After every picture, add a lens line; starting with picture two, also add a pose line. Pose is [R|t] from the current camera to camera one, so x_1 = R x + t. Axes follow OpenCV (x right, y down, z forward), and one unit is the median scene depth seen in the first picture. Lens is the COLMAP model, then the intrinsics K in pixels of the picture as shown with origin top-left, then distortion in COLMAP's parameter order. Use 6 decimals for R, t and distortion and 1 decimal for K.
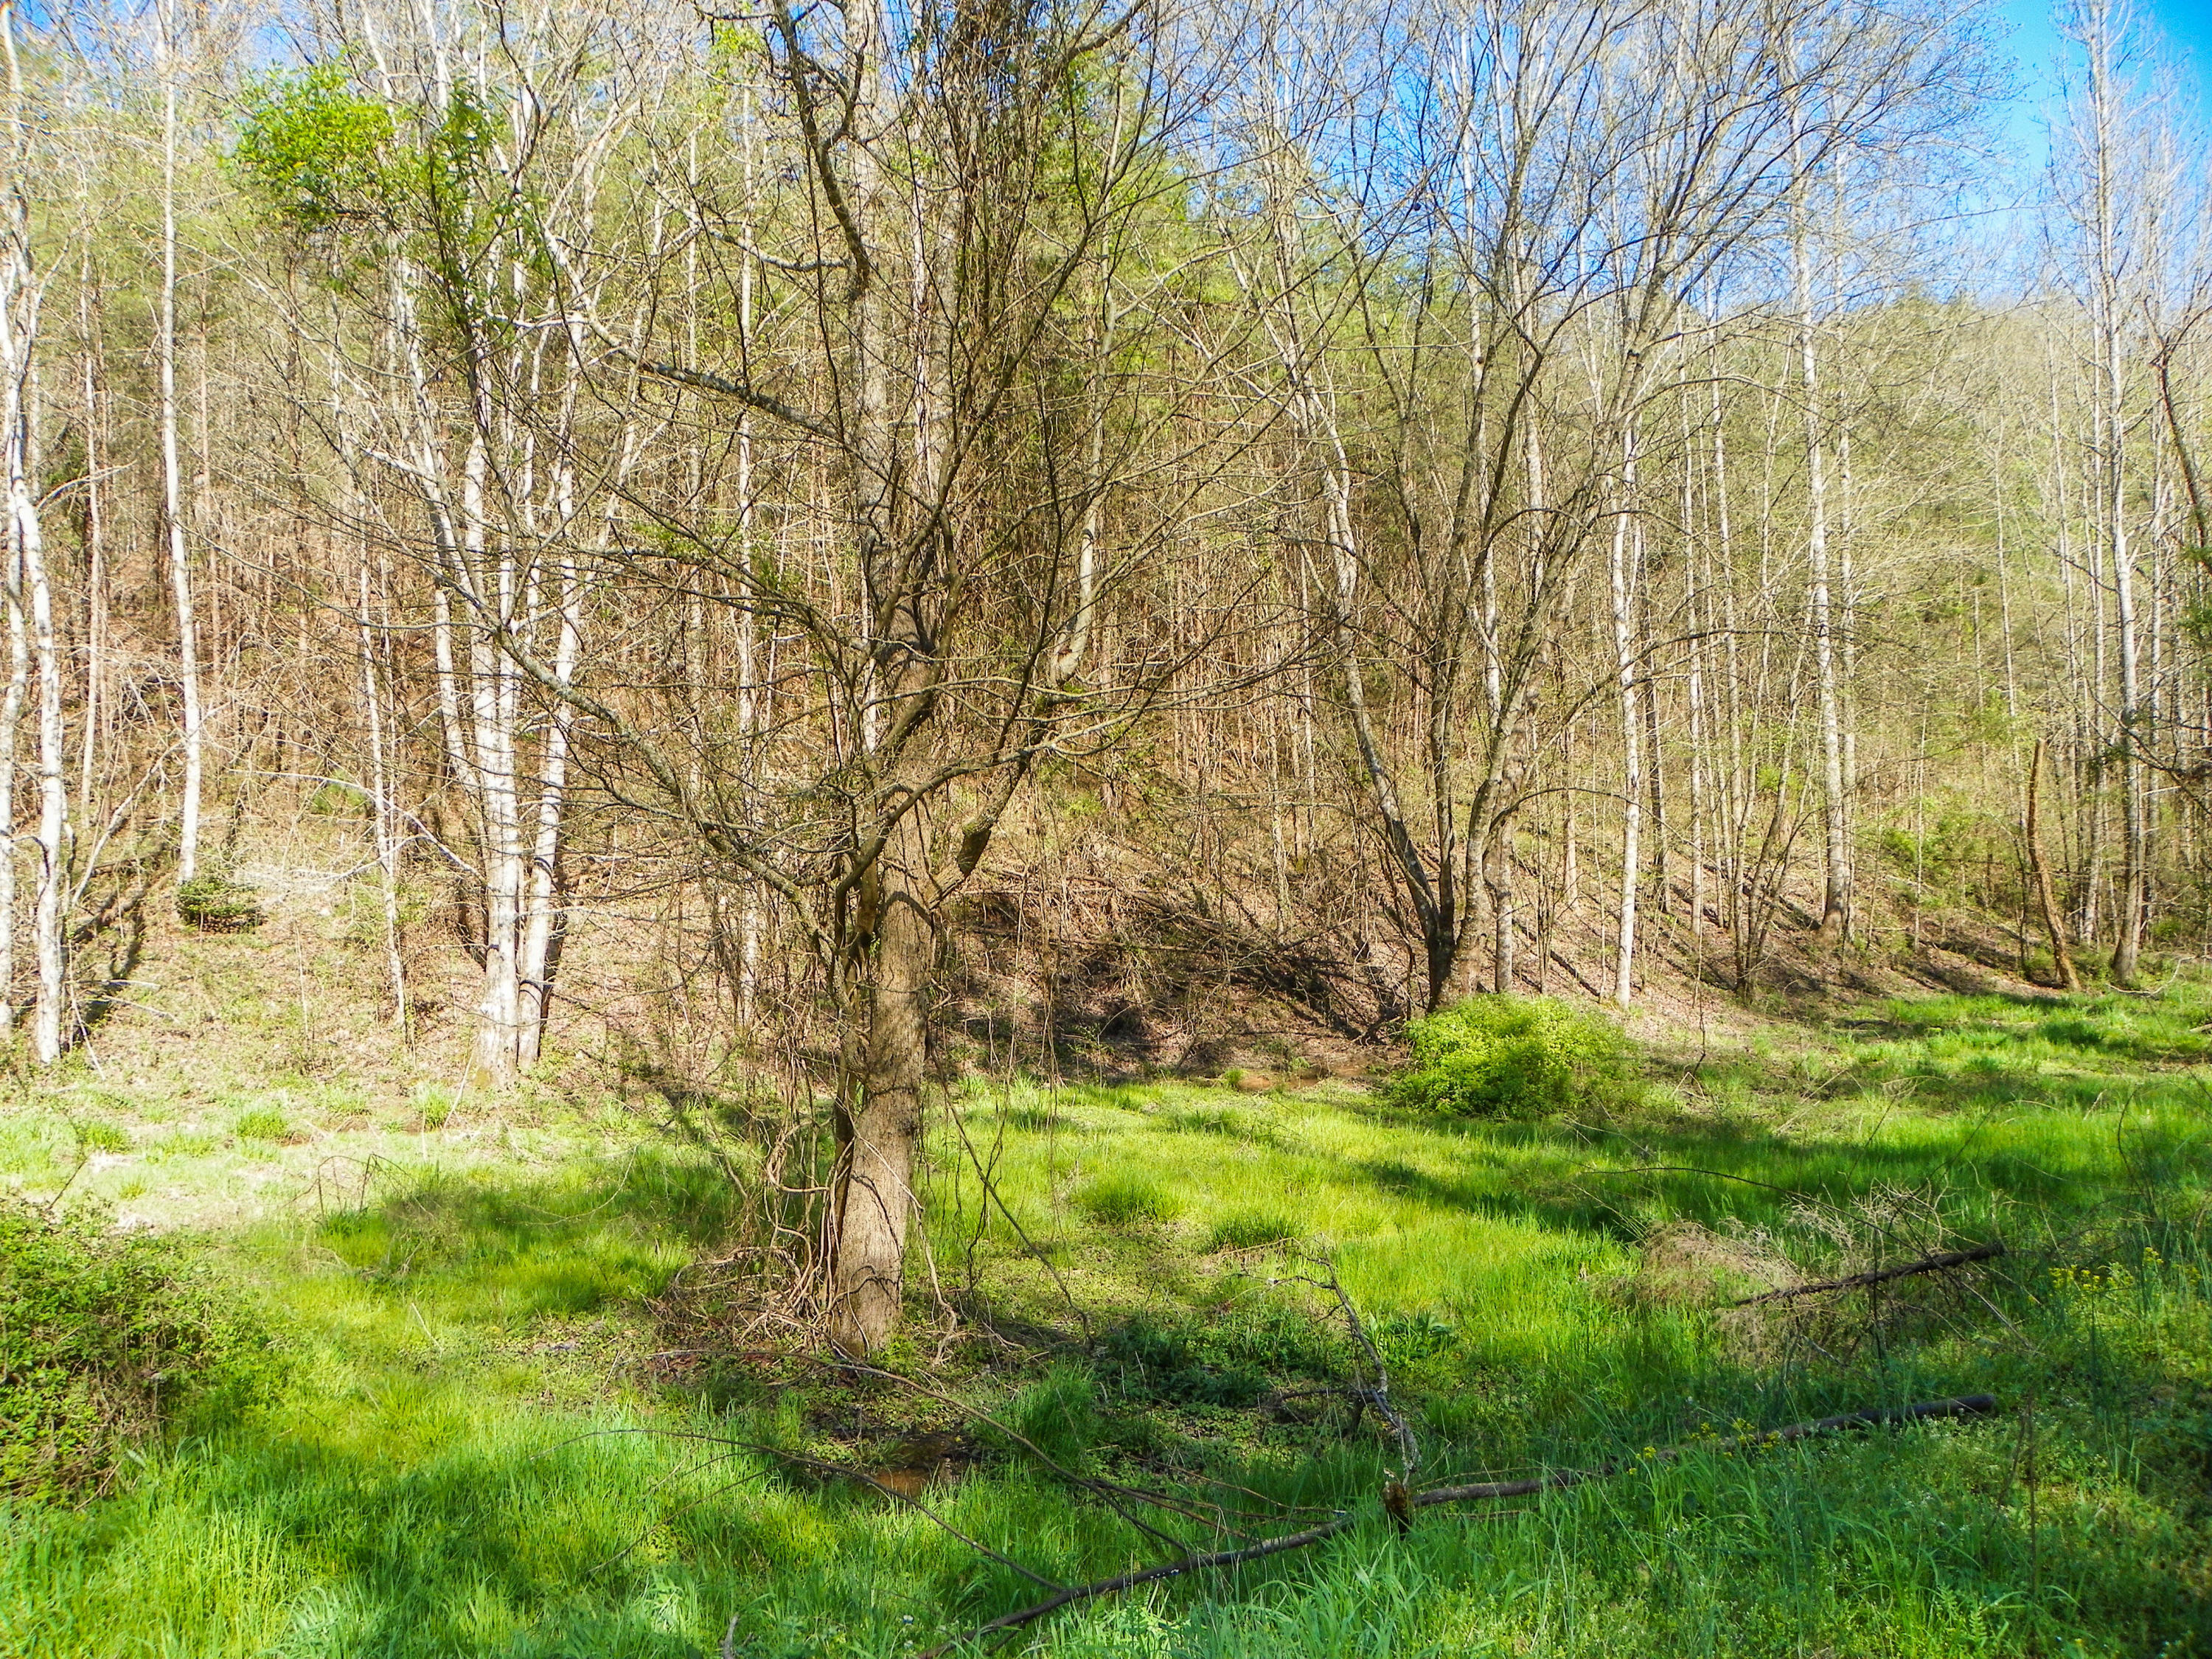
lens RADIAL K [[1698.3, 0, 1104.0], [0, 1698.3, 882.3], [0, 0, 1]] dist [-0.160332, 0.101085]
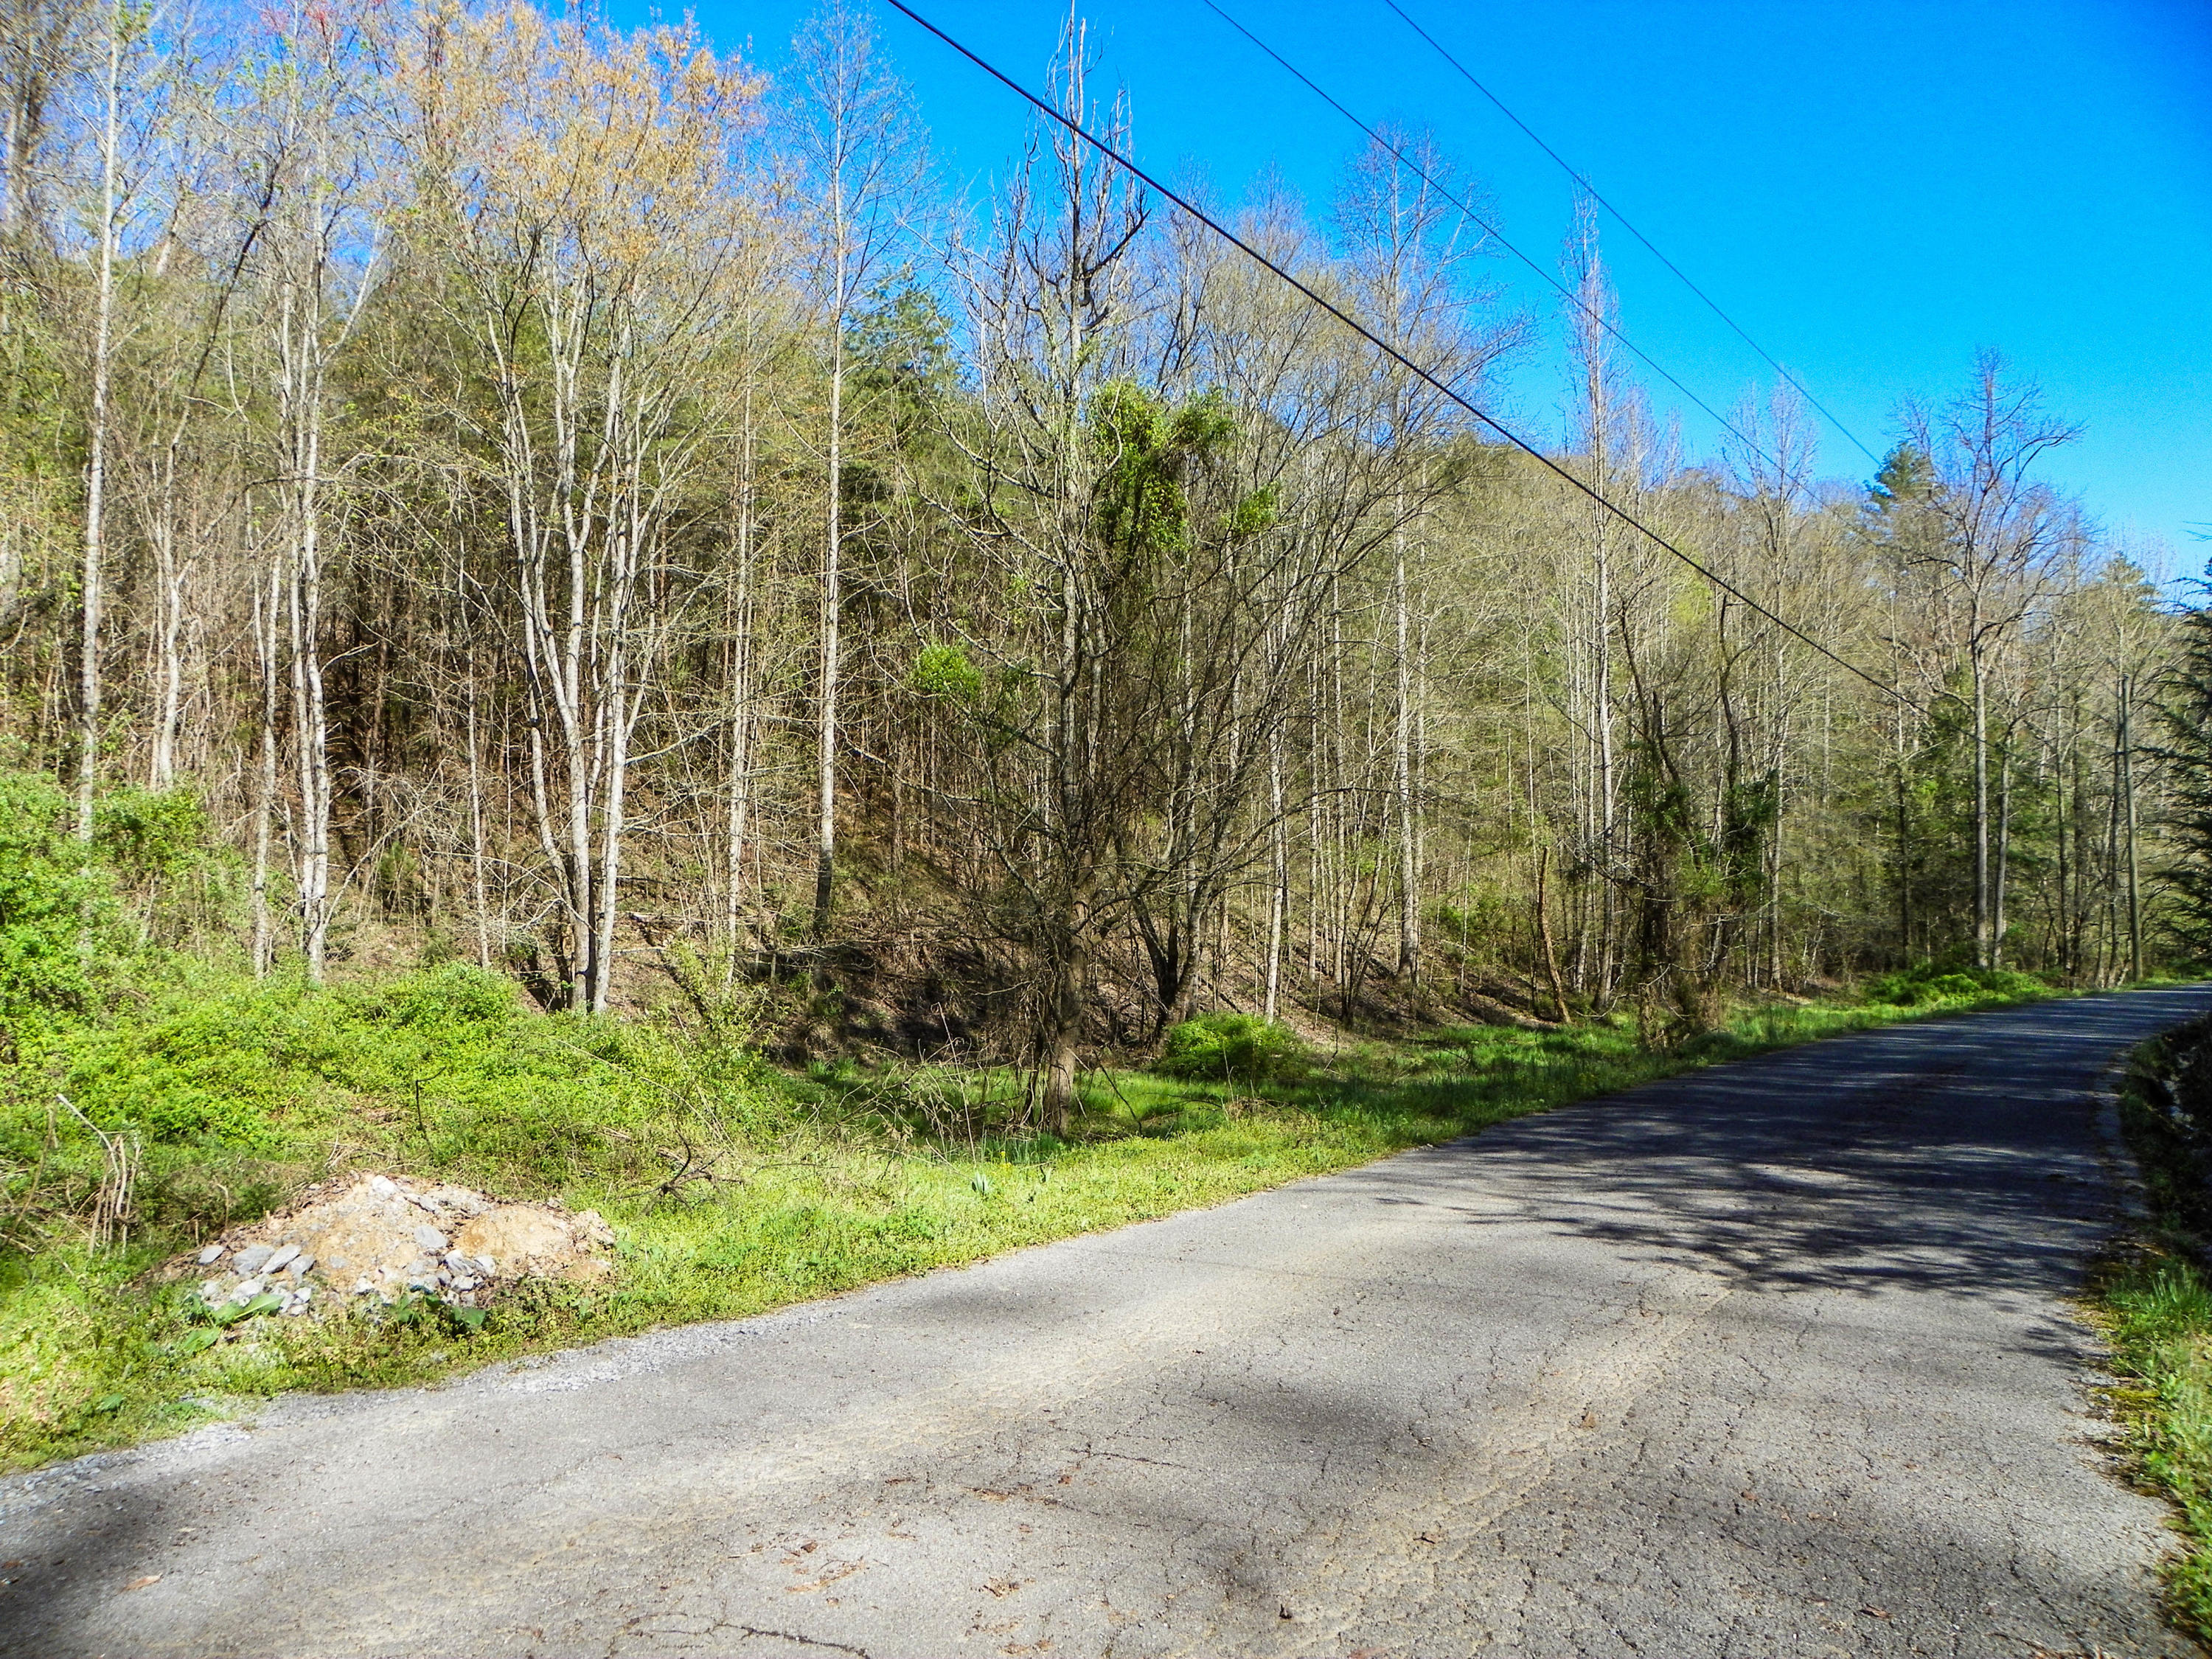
lens RADIAL K [[1698.3, 0, 1104.0], [0, 1698.3, 882.3], [0, 0, 1]] dist [-0.160332, 0.101085]
pose [[0.968372, 0.028749, 0.247848, -0.168102], [-0.021760, 0.999286, -0.030892, -0.003010], [-0.248559, 0.024522, 0.968306, -0.335545]]
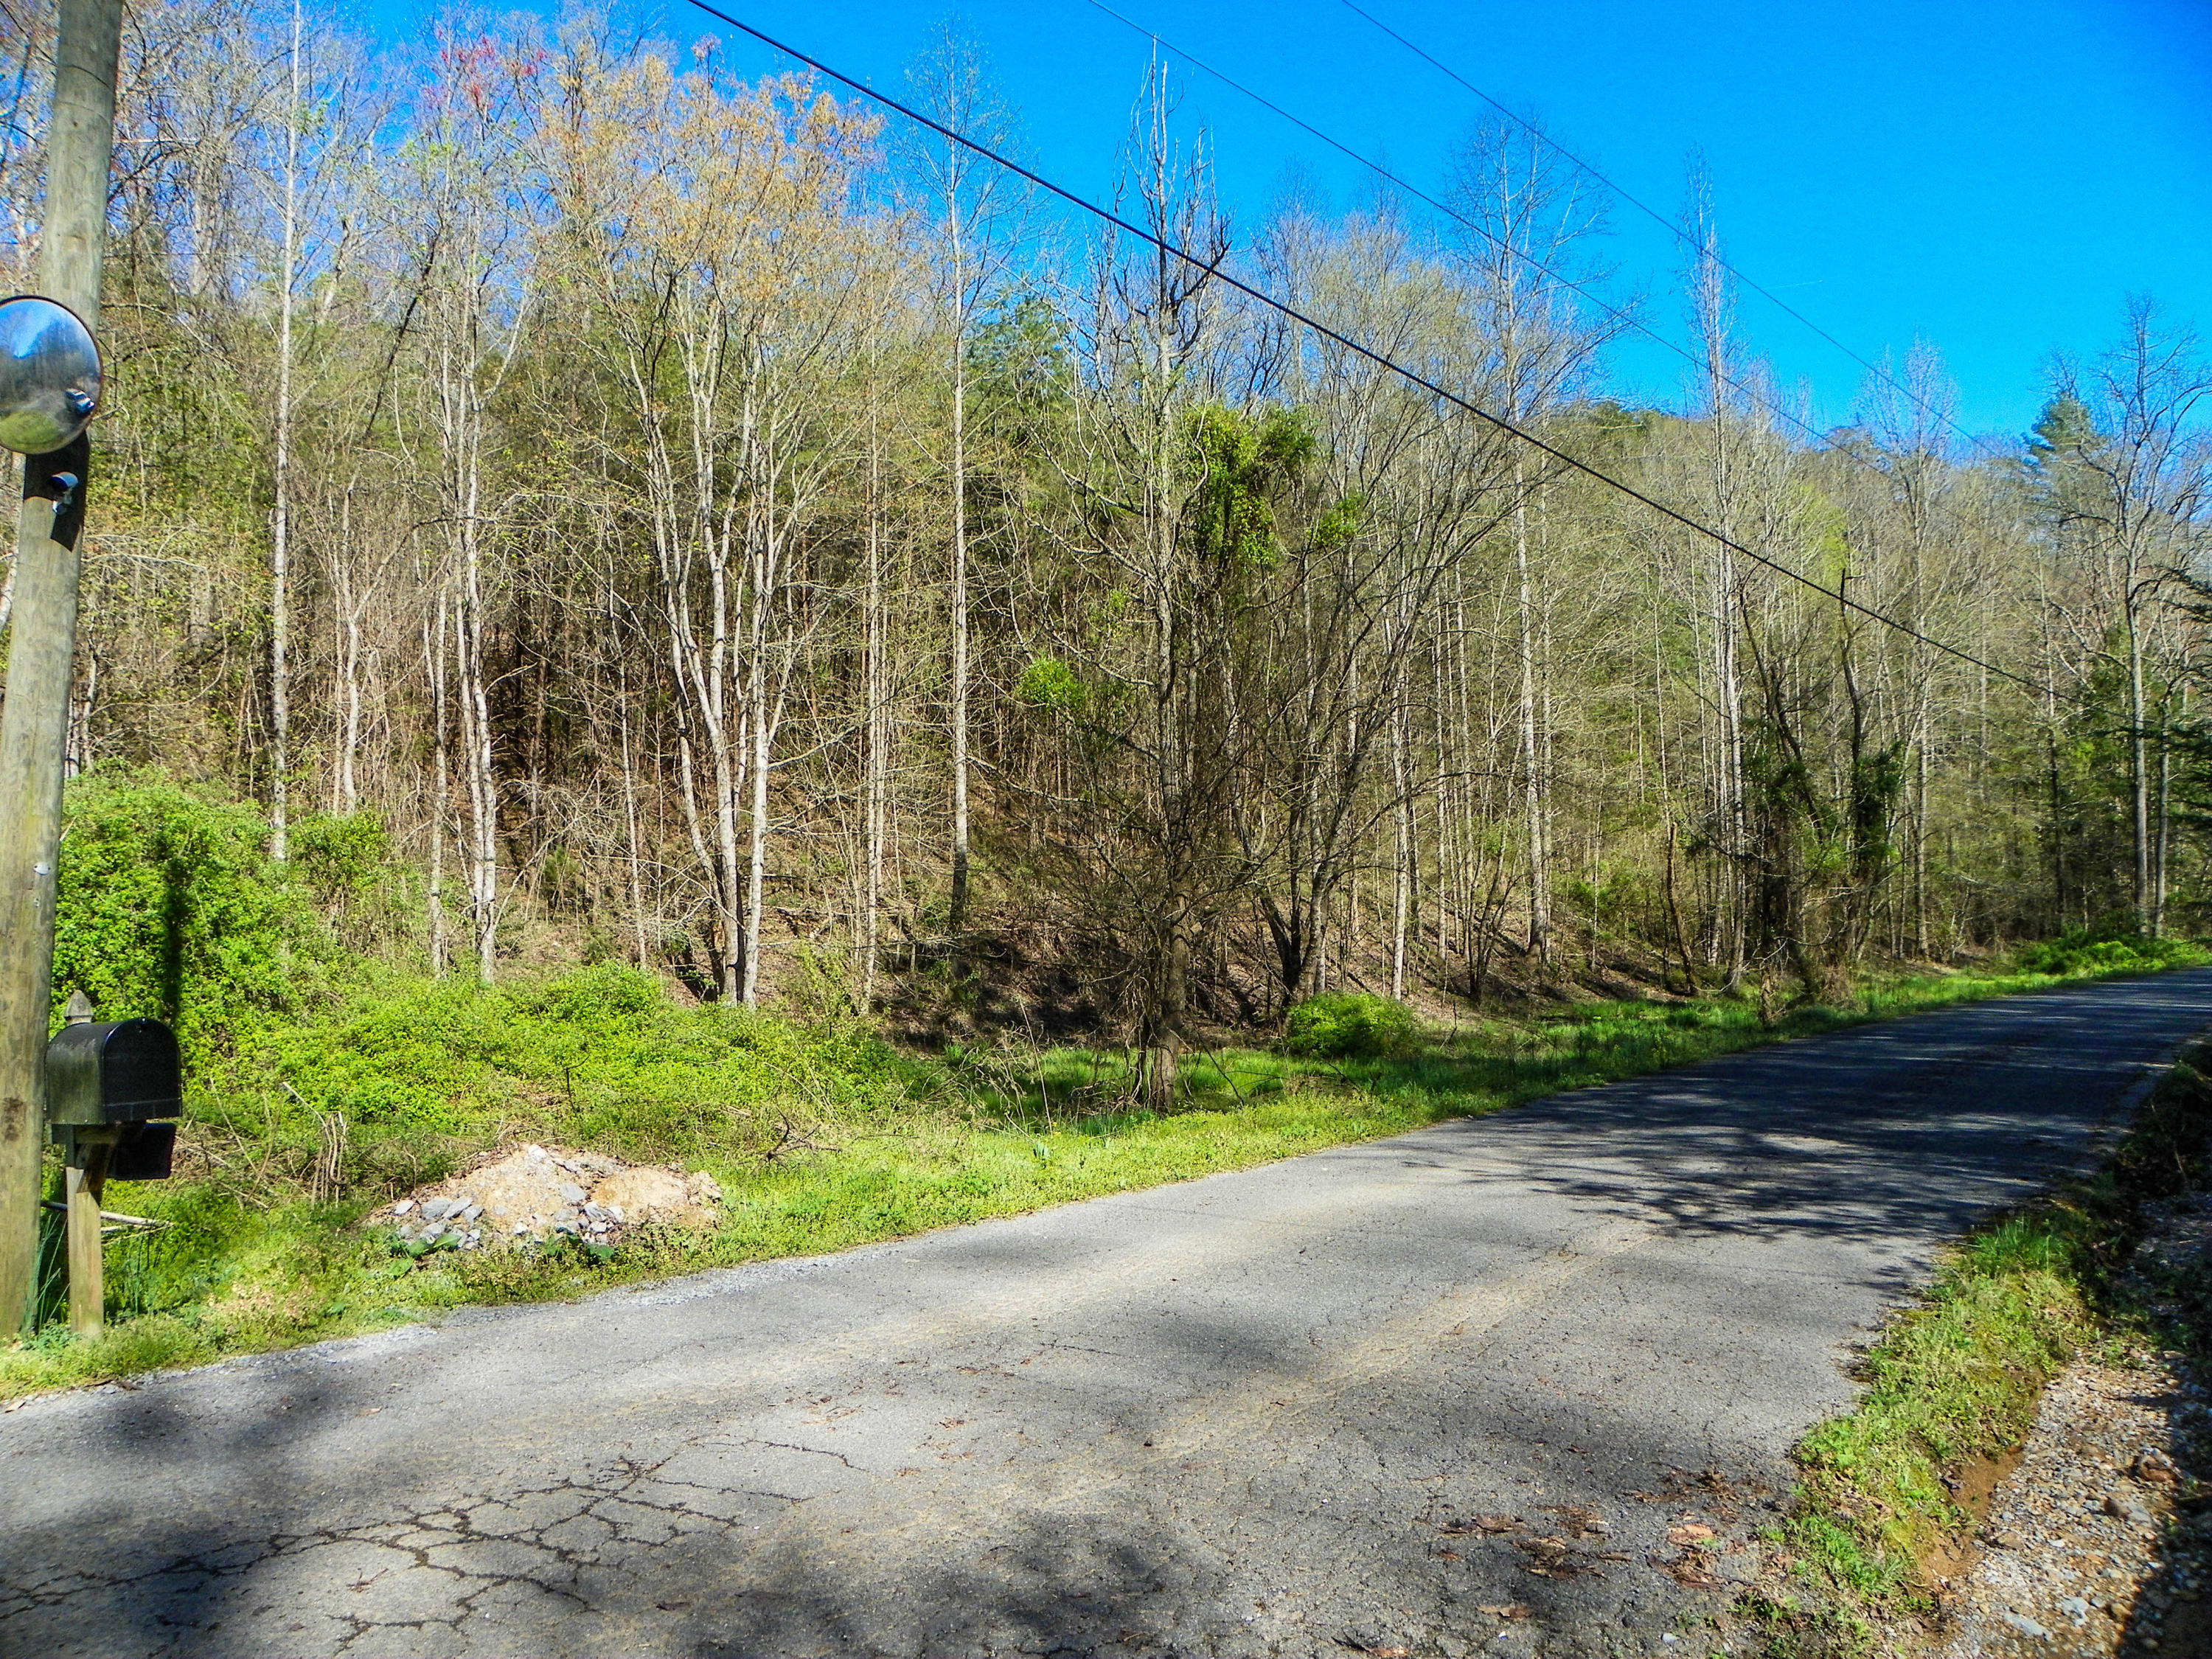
lens RADIAL K [[1698.3, 0, 1104.0], [0, 1698.3, 882.3], [0, 0, 1]] dist [-0.160332, 0.101085]
pose [[0.987537, 0.006479, 0.157251, -0.157454], [-0.003714, 0.999833, -0.017872, -0.007194], [-0.157341, 0.017065, 0.987397, -0.381805]]
